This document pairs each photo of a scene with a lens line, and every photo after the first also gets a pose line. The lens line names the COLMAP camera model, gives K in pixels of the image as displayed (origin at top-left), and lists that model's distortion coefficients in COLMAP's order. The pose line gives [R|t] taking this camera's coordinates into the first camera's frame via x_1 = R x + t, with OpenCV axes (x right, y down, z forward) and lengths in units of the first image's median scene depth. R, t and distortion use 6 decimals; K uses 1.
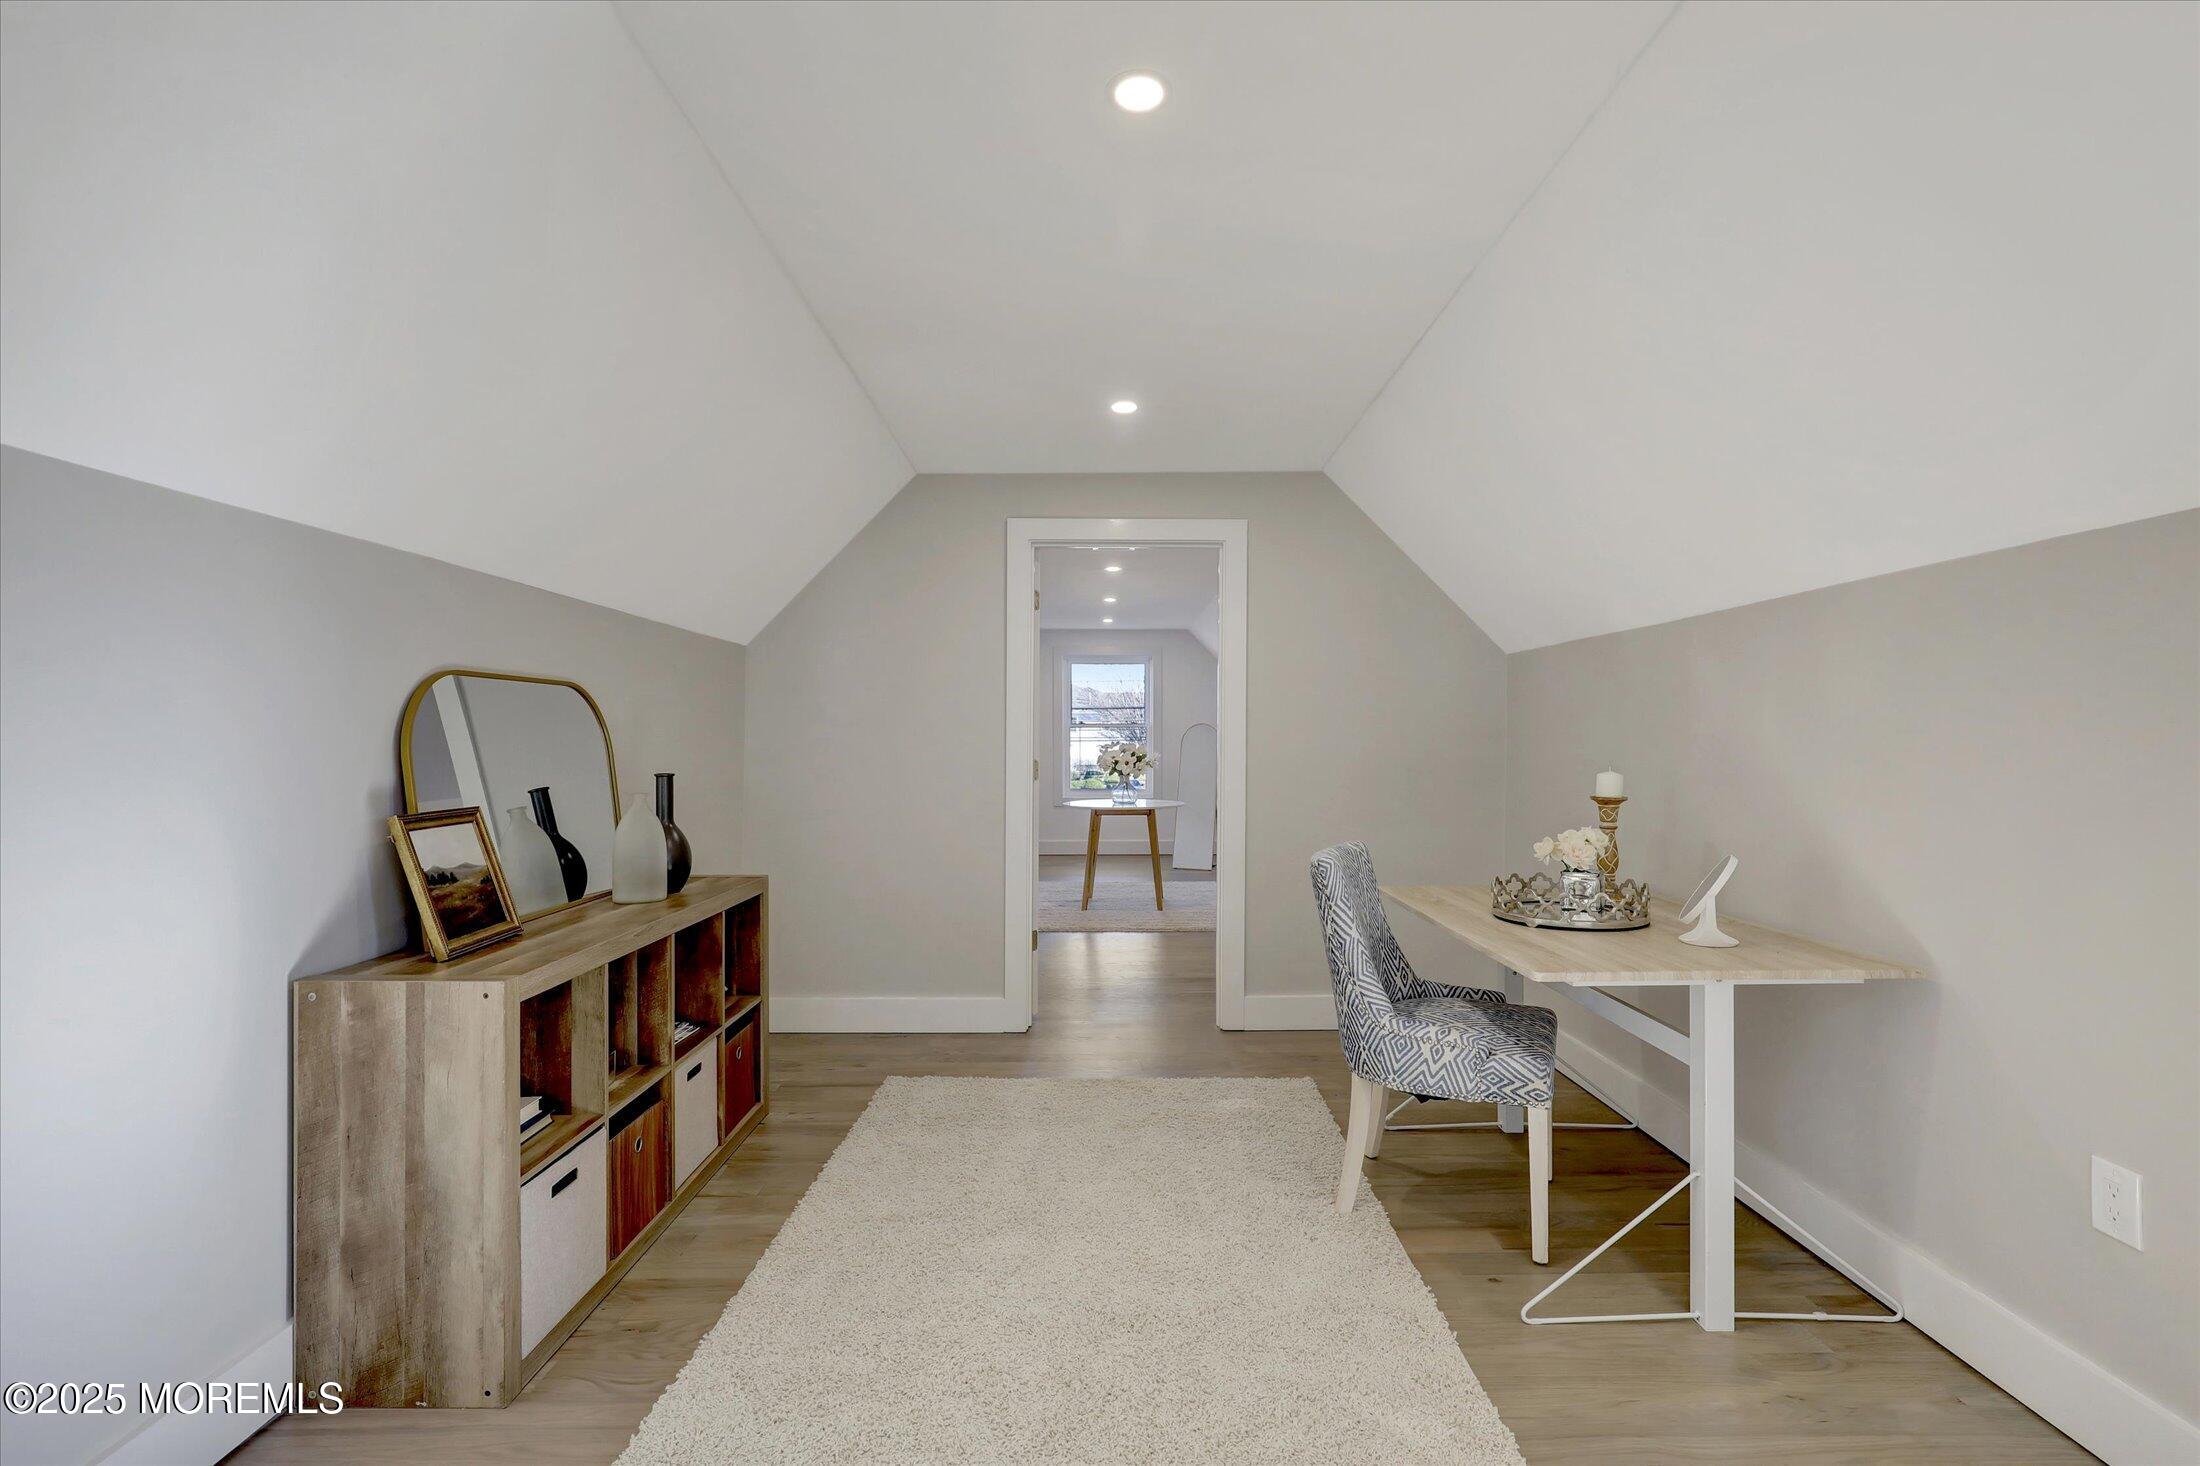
lens RADIAL K [[991.7, 0, 1104.5], [0, 991.7, 734.4], [0, 0, 1]] dist [-0.002522, -0.000196]
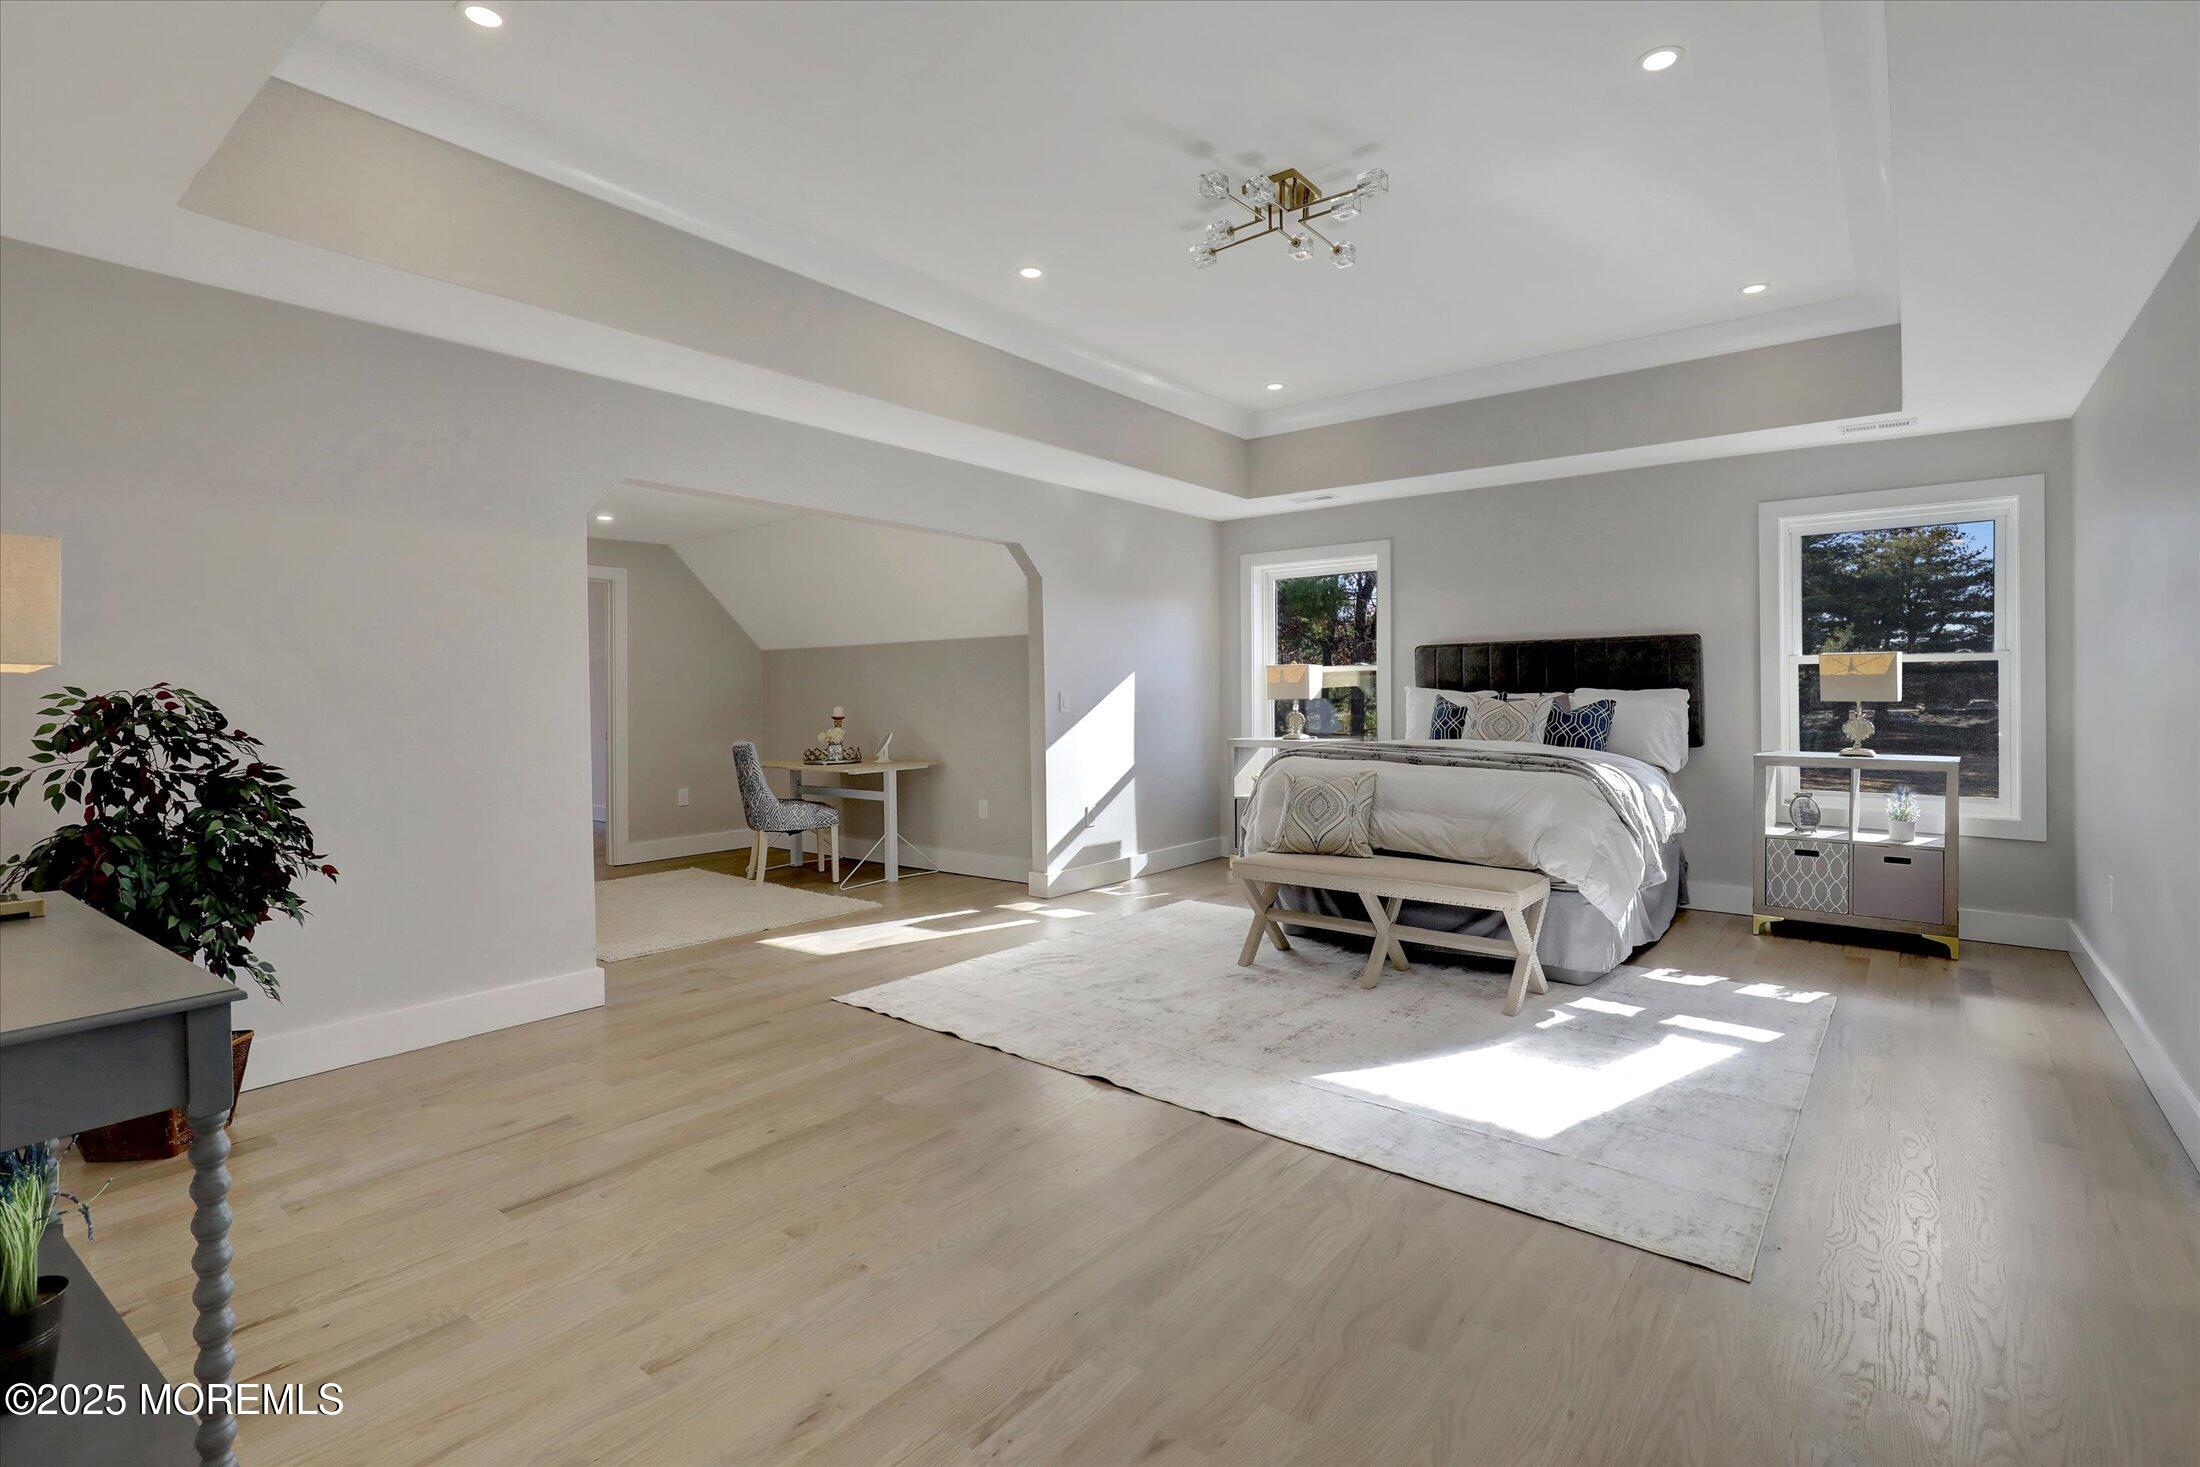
lens RADIAL K [[1032.1, 0, 1107.0], [0, 1032.1, 671.3], [0, 0, 1]] dist [-0.001496, 0.000277]
pose [[0.614561, 0.006148, 0.788846, -1.193938], [0.007592, 0.999877, -0.013708, -0.010569], [-0.788833, 0.014413, 0.614439, -1.197728]]
